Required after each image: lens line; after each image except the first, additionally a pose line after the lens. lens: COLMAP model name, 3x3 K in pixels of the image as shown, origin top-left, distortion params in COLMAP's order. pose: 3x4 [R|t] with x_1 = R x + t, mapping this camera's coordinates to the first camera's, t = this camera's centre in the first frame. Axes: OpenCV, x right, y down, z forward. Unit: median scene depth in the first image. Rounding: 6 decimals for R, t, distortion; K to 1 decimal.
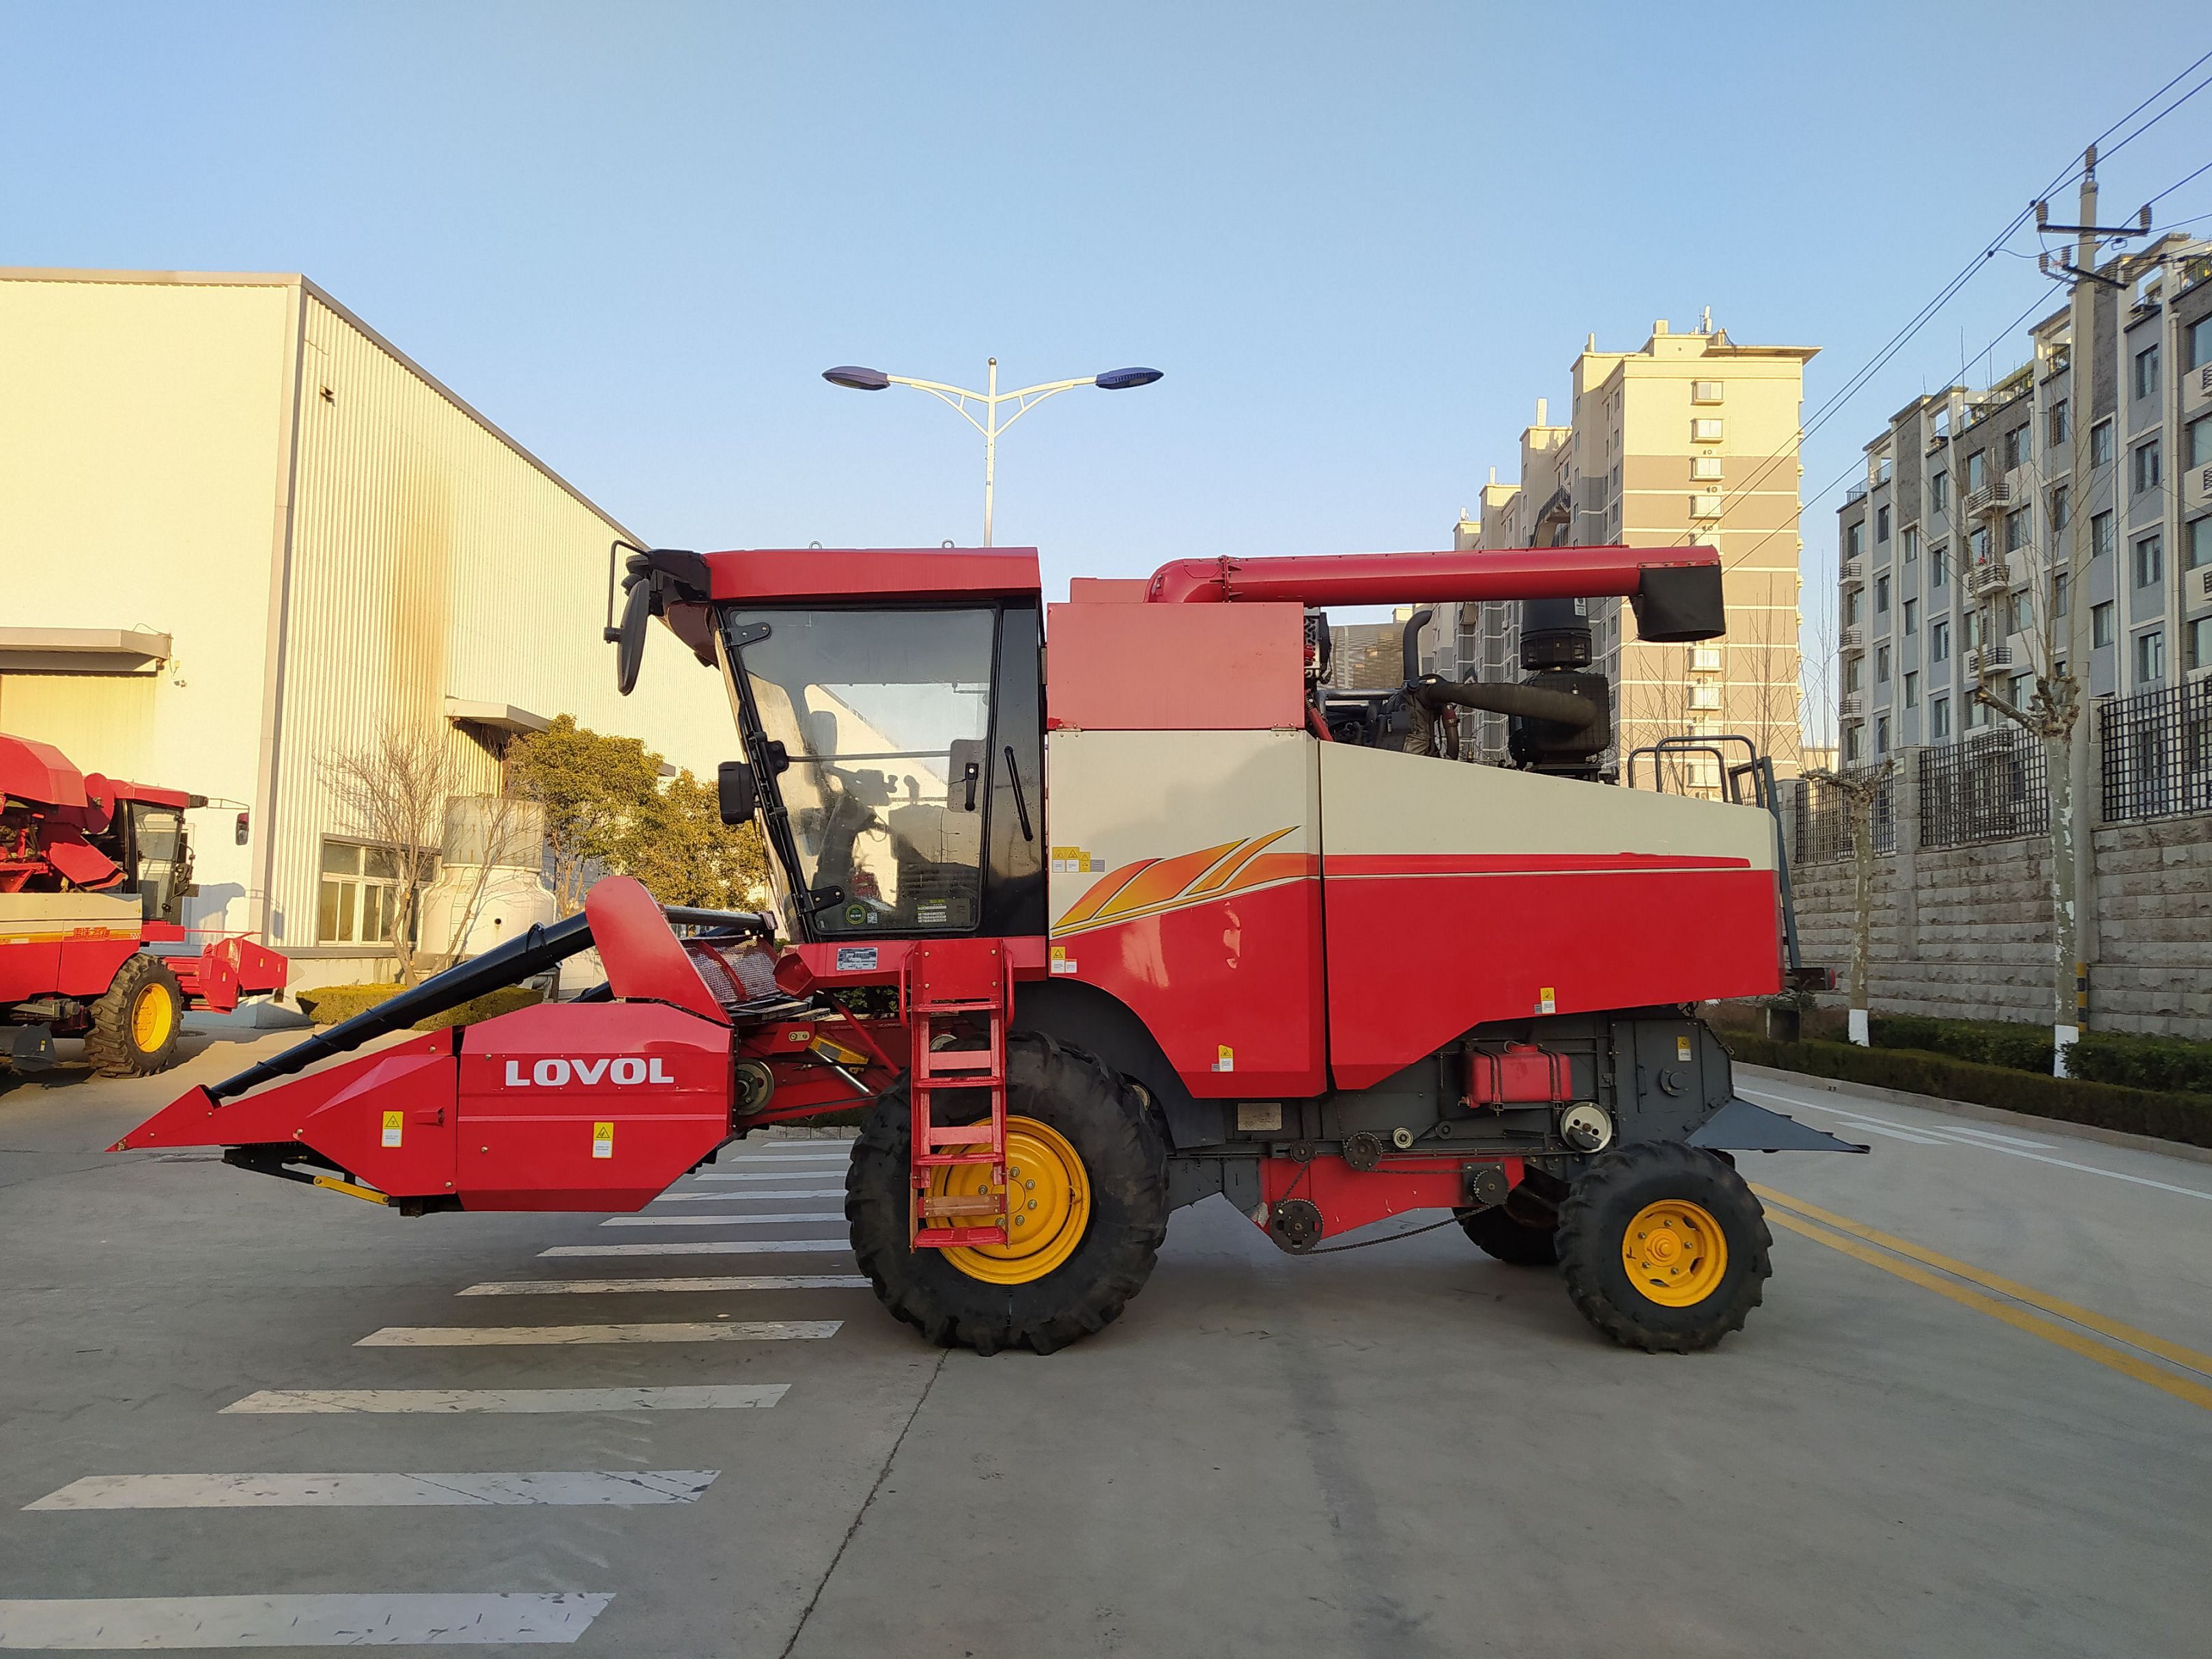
lens RADIAL K [[1659.6, 0, 1115.8], [0, 1659.6, 828.3], [0, 0, 1]] dist [0.083284, -0.101406]
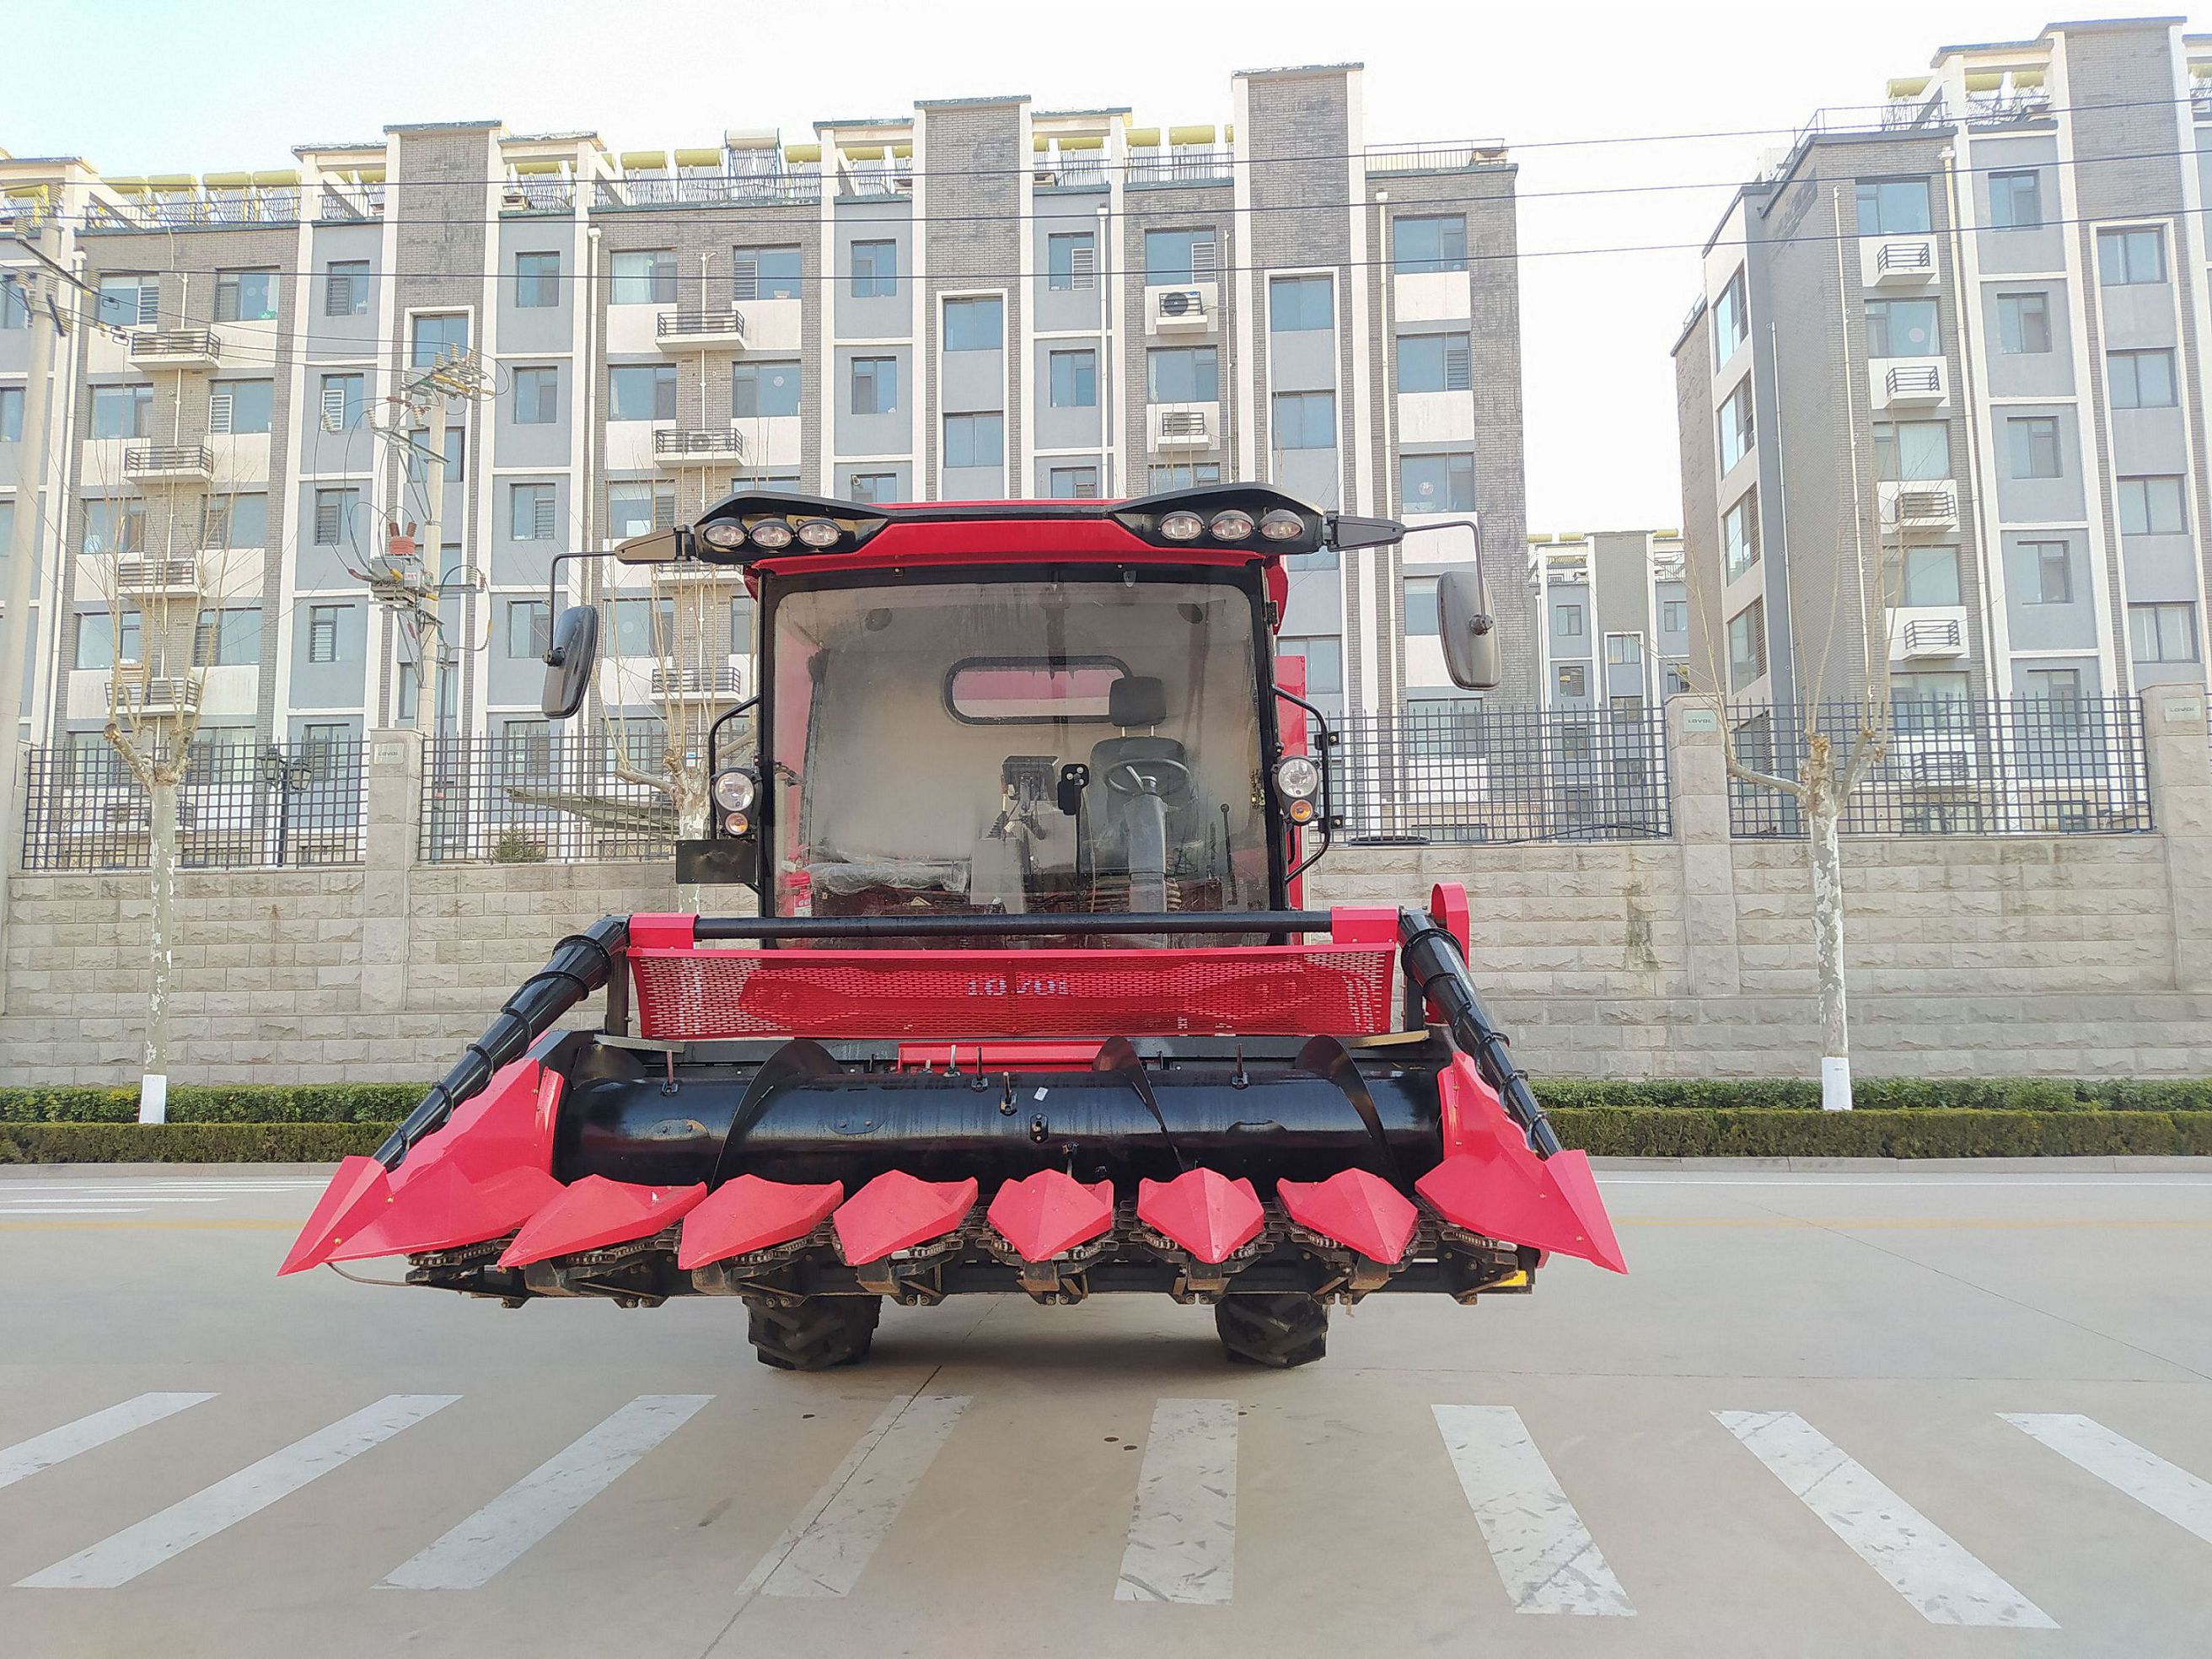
lens RADIAL K [[1655.2, 0, 1109.1], [0, 1655.2, 821.1], [0, 0, 1]] dist [0.117378, -0.184313]
pose [[0.062965, 0.109999, 0.991935, -0.151838], [-0.065900, 0.992197, -0.105844, 0.013449], [-0.995838, -0.058704, 0.069723, 0.138353]]
